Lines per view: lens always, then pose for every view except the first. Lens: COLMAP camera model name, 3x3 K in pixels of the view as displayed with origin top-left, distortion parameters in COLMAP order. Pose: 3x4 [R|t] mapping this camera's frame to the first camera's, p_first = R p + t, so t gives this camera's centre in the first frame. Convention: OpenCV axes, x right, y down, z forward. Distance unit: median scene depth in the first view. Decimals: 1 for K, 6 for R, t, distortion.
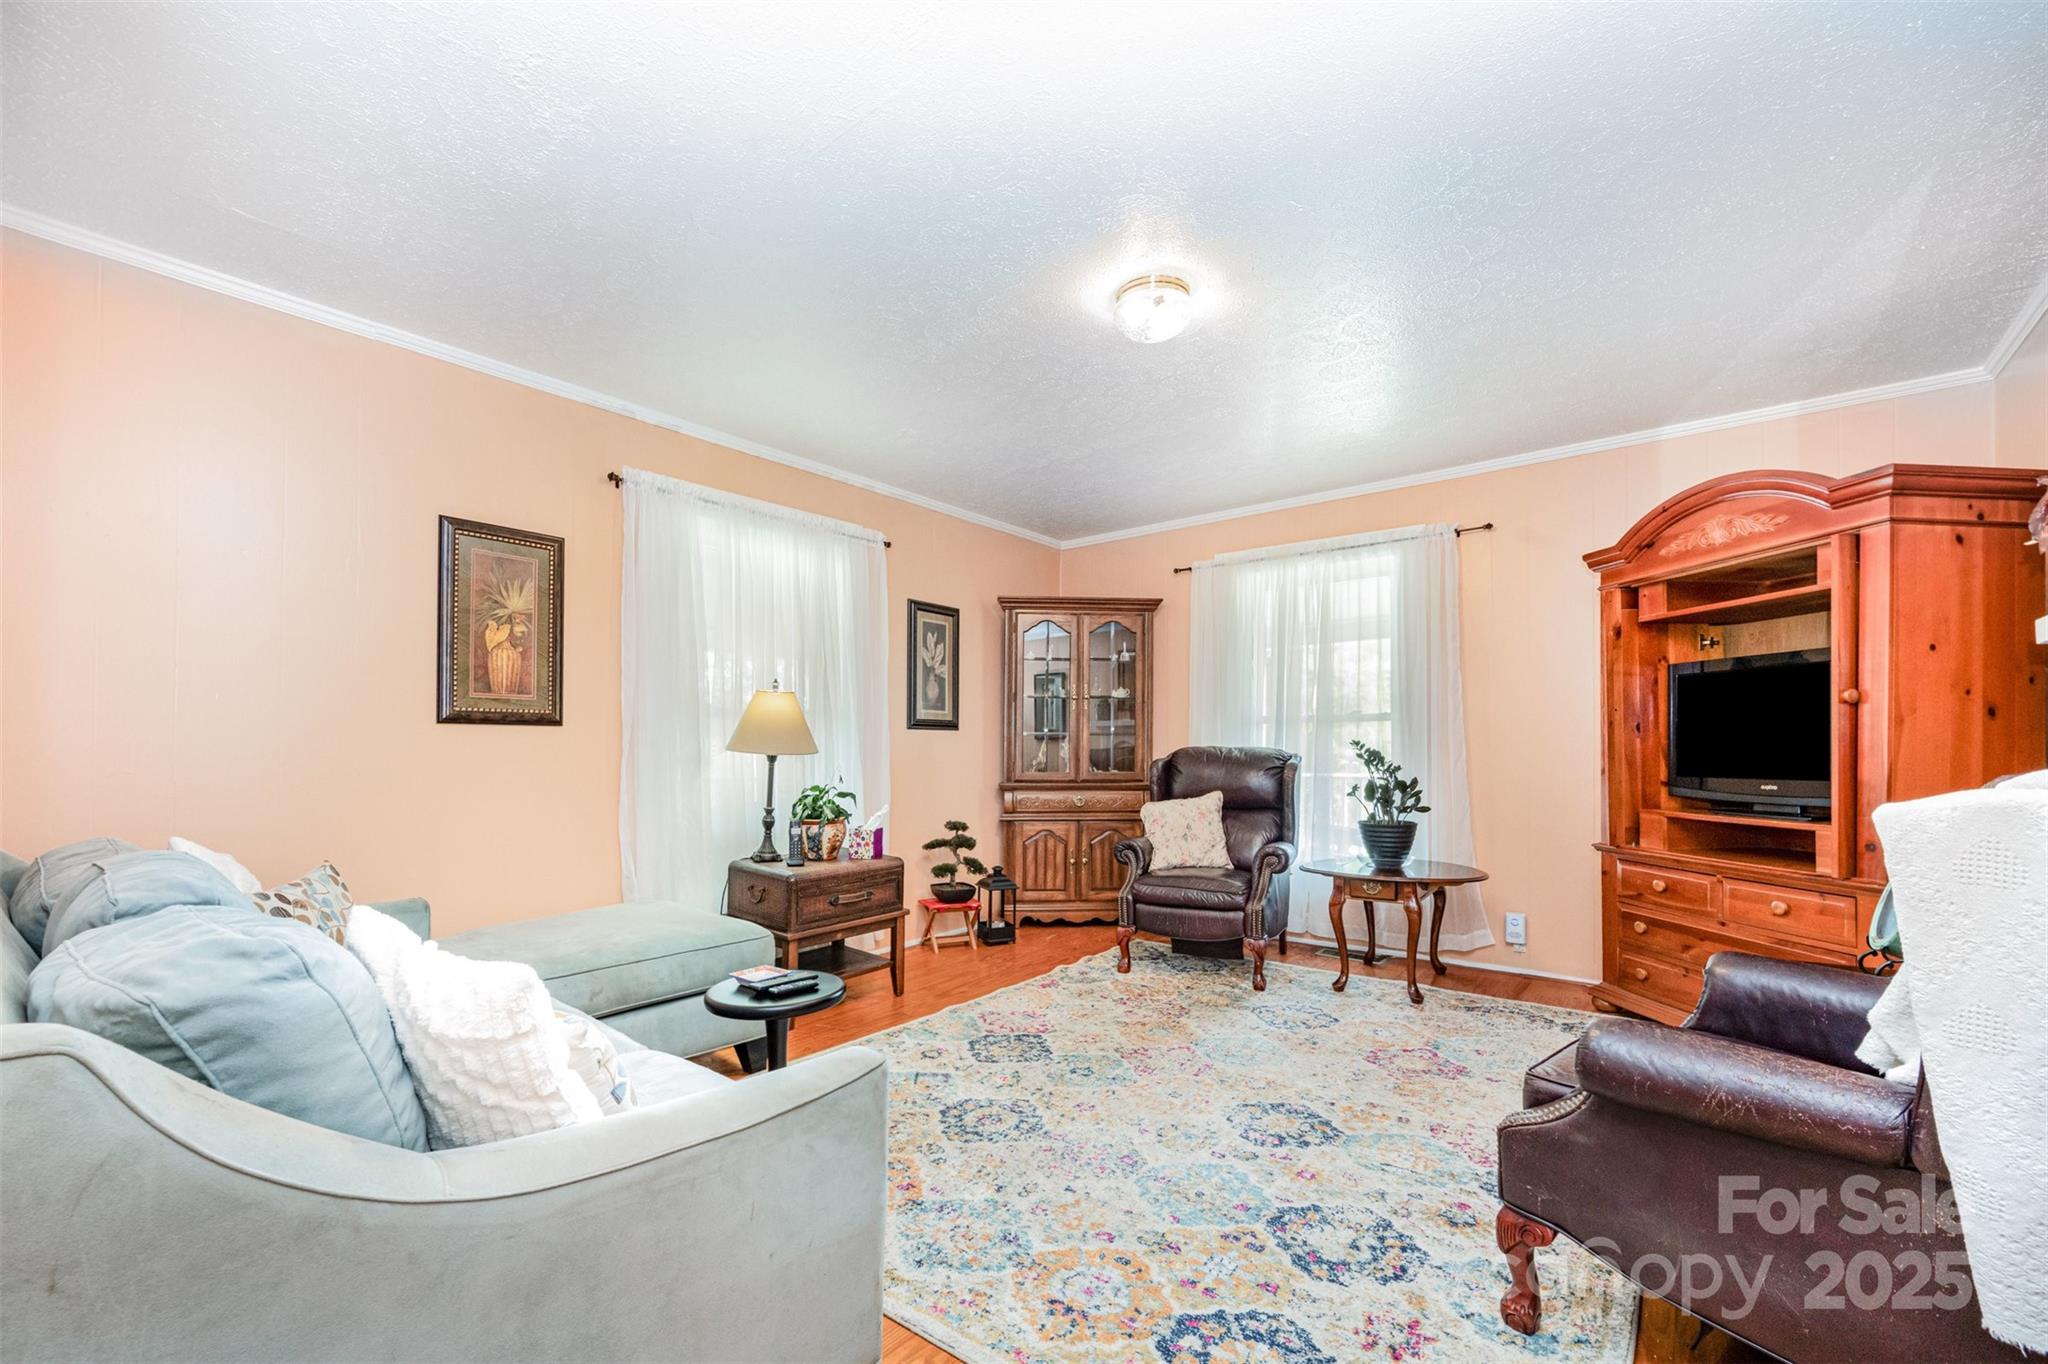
lens RADIAL K [[824.5, 0, 1023.3], [0, 824.5, 735.7], [0, 0, 1]] dist [0.000962, 0.000109]
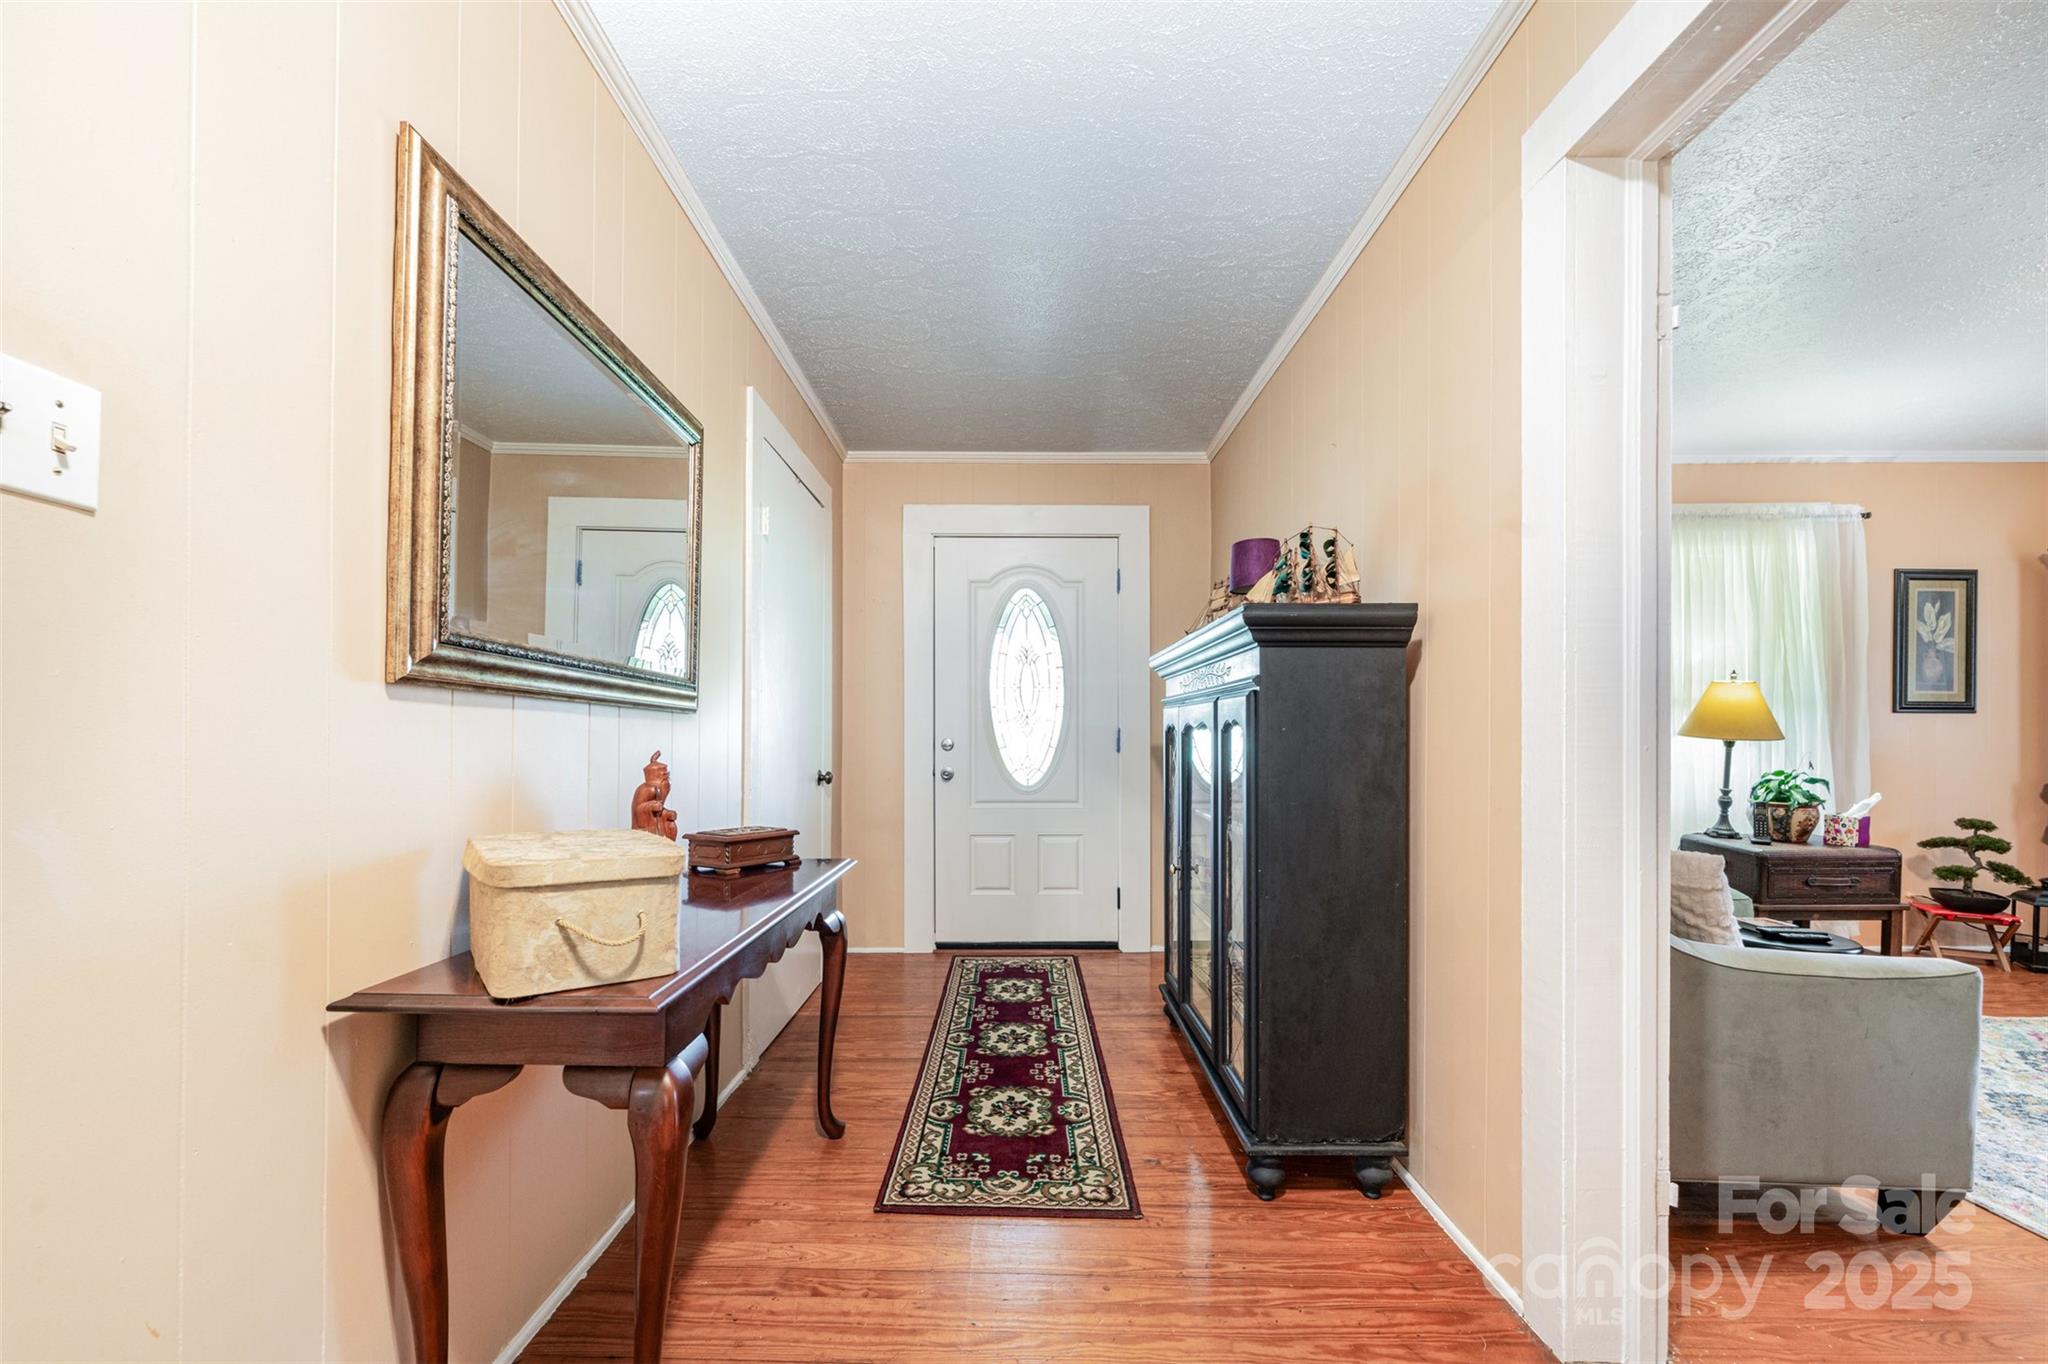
lens RADIAL K [[824.5, 0, 1023.3], [0, 824.5, 735.7], [0, 0, 1]] dist [0.000962, 0.000109]
pose [[0.623794, 0.005429, -0.781570, -0.031437], [0.011311, 0.999808, 0.015973, -0.009966], [0.781507, -0.018804, 0.623613, -0.365860]]
